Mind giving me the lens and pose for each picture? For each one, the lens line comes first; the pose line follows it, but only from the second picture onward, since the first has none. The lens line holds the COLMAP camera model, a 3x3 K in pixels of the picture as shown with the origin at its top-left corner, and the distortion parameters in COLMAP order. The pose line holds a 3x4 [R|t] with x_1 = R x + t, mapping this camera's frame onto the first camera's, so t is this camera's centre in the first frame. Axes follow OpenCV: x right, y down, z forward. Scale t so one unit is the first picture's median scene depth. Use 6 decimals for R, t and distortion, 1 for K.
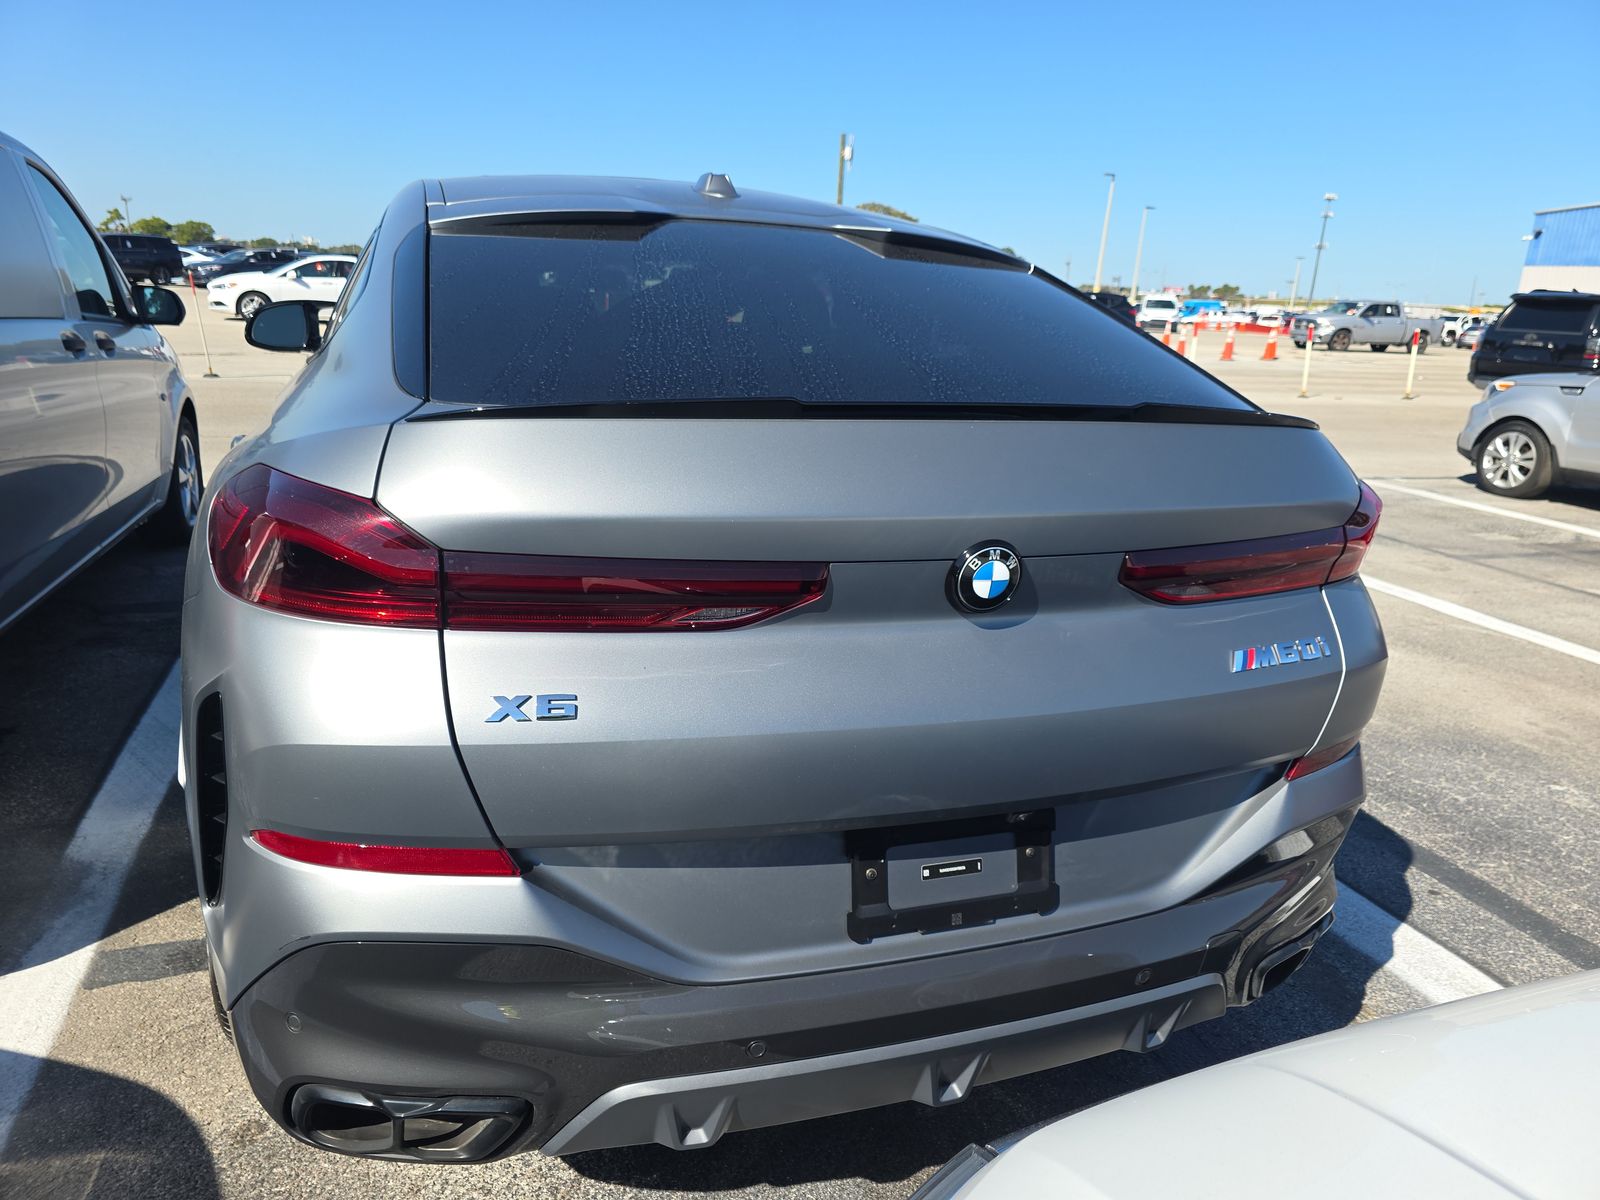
lens RADIAL K [[1077.0, 0, 794.2], [0, 1077.0, 595.0], [0, 0, 1]] dist [0.041470, -0.031148]
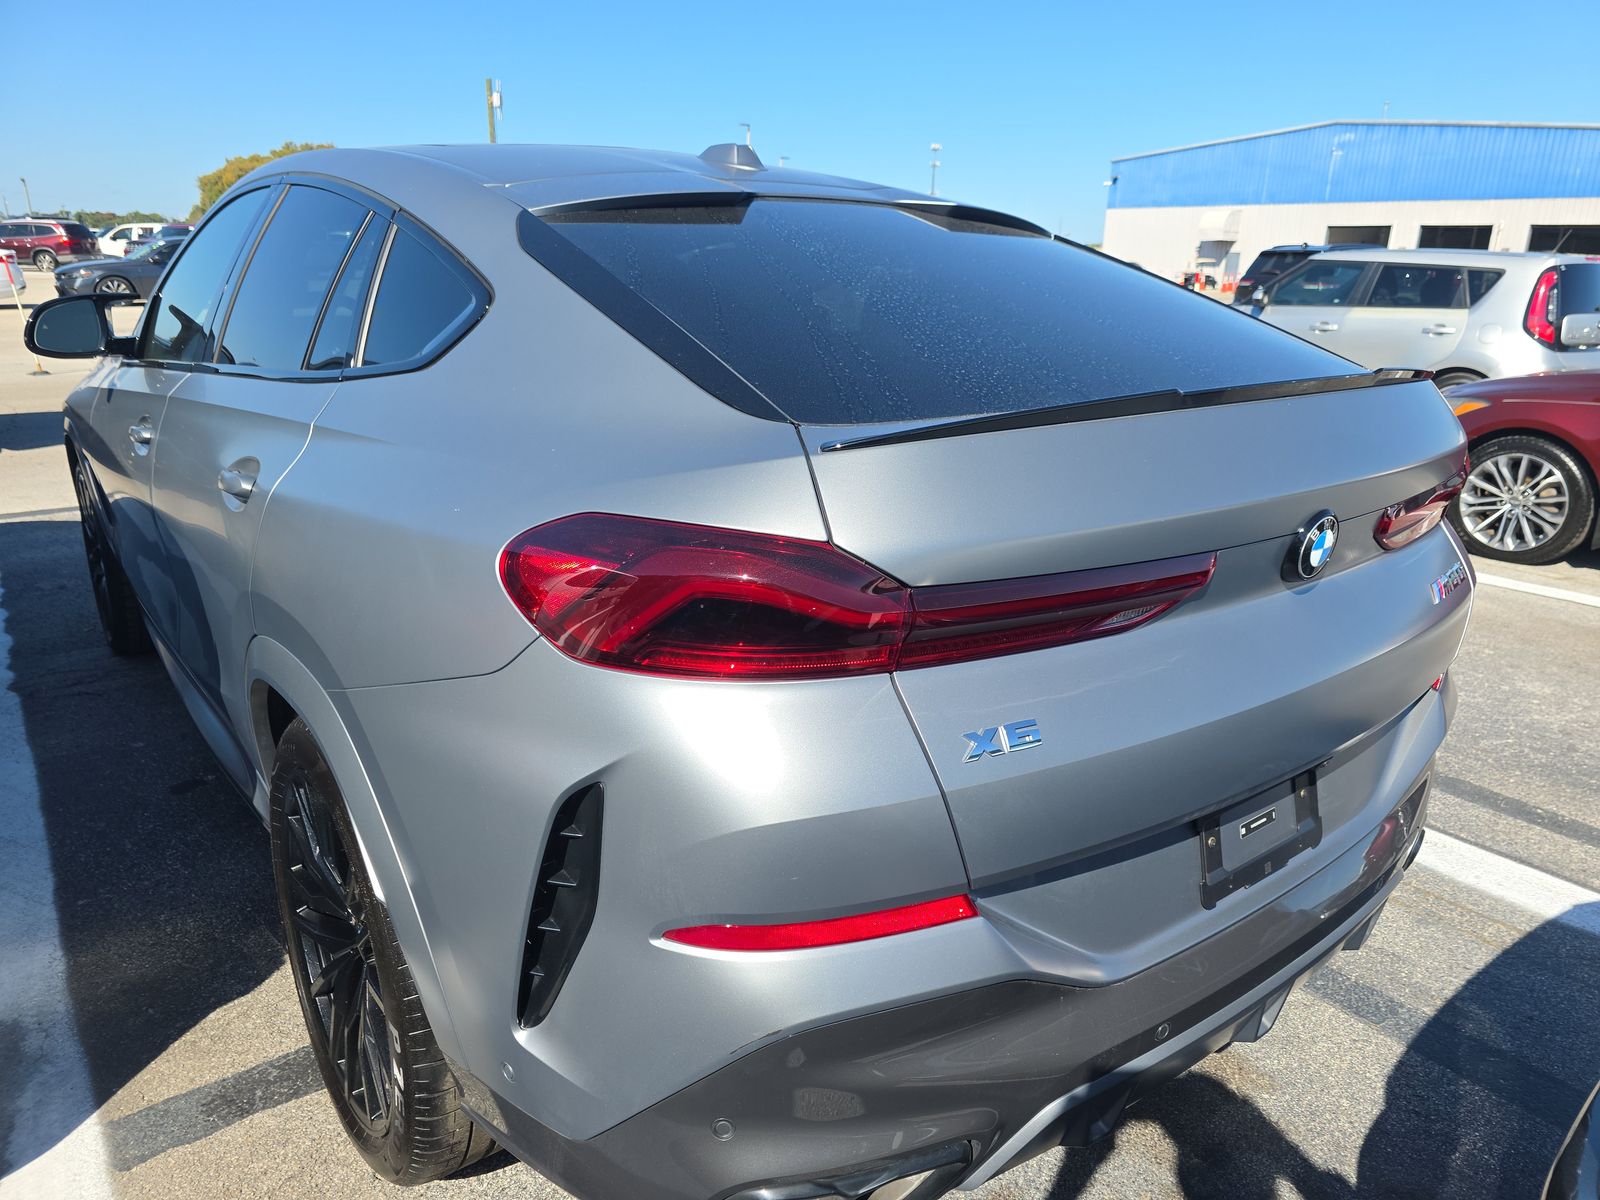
lens RADIAL K [[1077.0, 0, 800.8], [0, 1077.0, 603.3], [0, 0, 1]] dist [0.041470, -0.031148]
pose [[0.944528, -0.131188, 0.301093, -0.408998], [0.116704, 0.990993, 0.065681, -0.058944], [-0.306998, -0.026899, 0.951330, 0.094277]]
